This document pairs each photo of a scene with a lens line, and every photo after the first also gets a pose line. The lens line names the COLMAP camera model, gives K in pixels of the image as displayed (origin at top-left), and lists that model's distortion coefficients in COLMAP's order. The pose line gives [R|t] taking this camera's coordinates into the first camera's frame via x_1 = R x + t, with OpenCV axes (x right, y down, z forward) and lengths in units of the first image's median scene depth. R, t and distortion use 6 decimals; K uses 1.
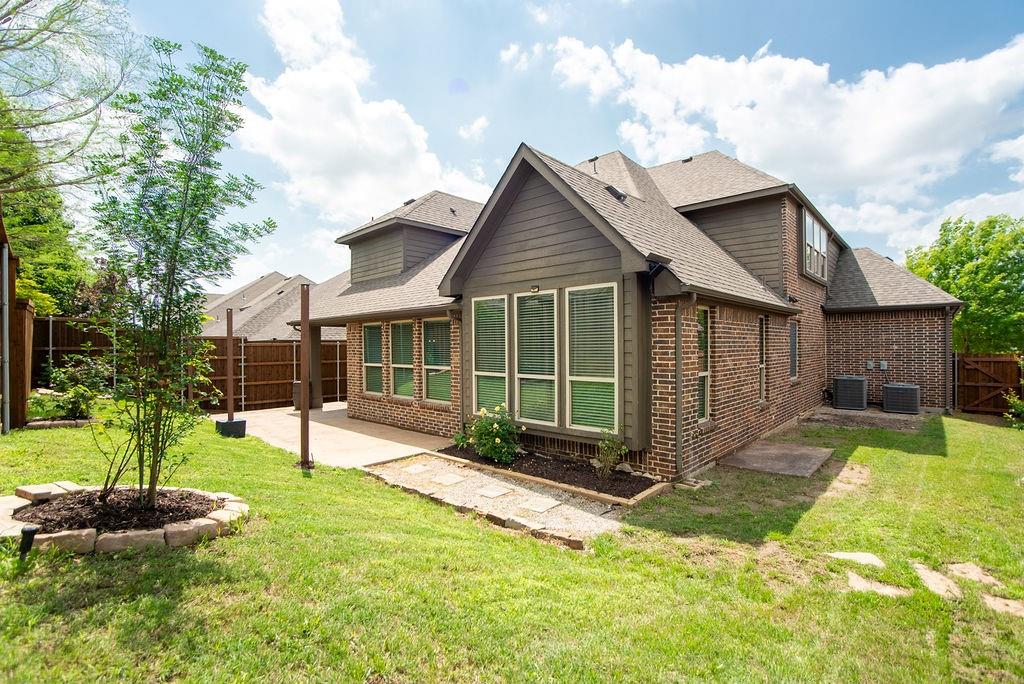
lens RADIAL K [[456.8, 0, 515.4], [0, 456.8, 343.9], [0, 0, 1]] dist [-0.054225, -0.000020]
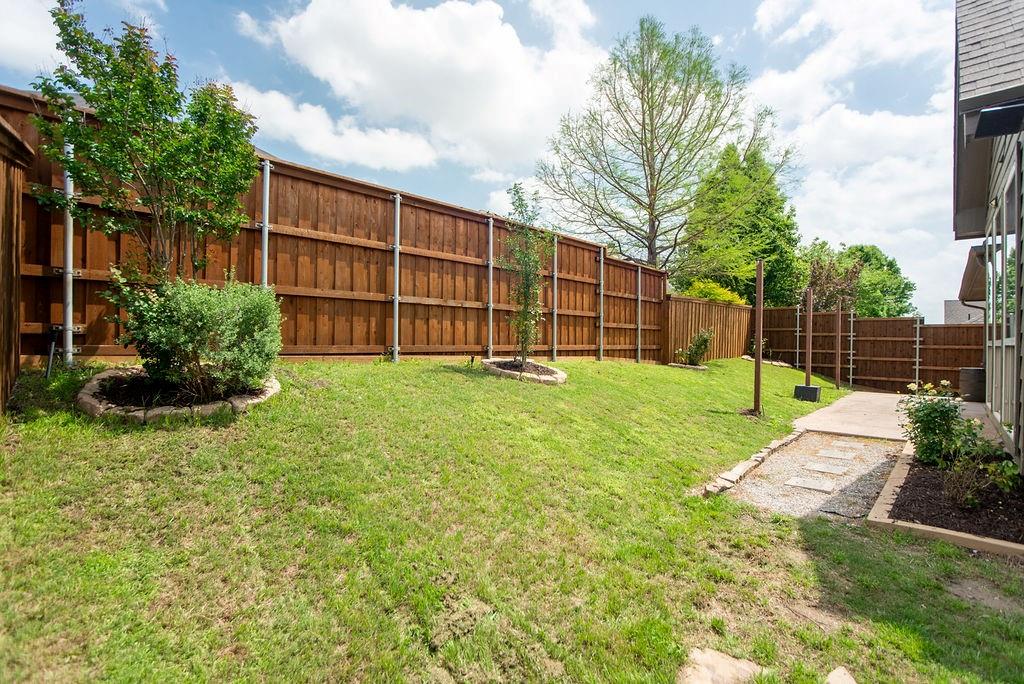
lens RADIAL K [[456.8, 0, 515.4], [0, 456.8, 343.9], [0, 0, 1]] dist [-0.054225, -0.000020]
pose [[-0.037189, 0.009402, -0.999264, 0.904632], [-0.005691, 0.999938, 0.009620, 0.095805], [0.999292, 0.006044, -0.037133, 0.505311]]
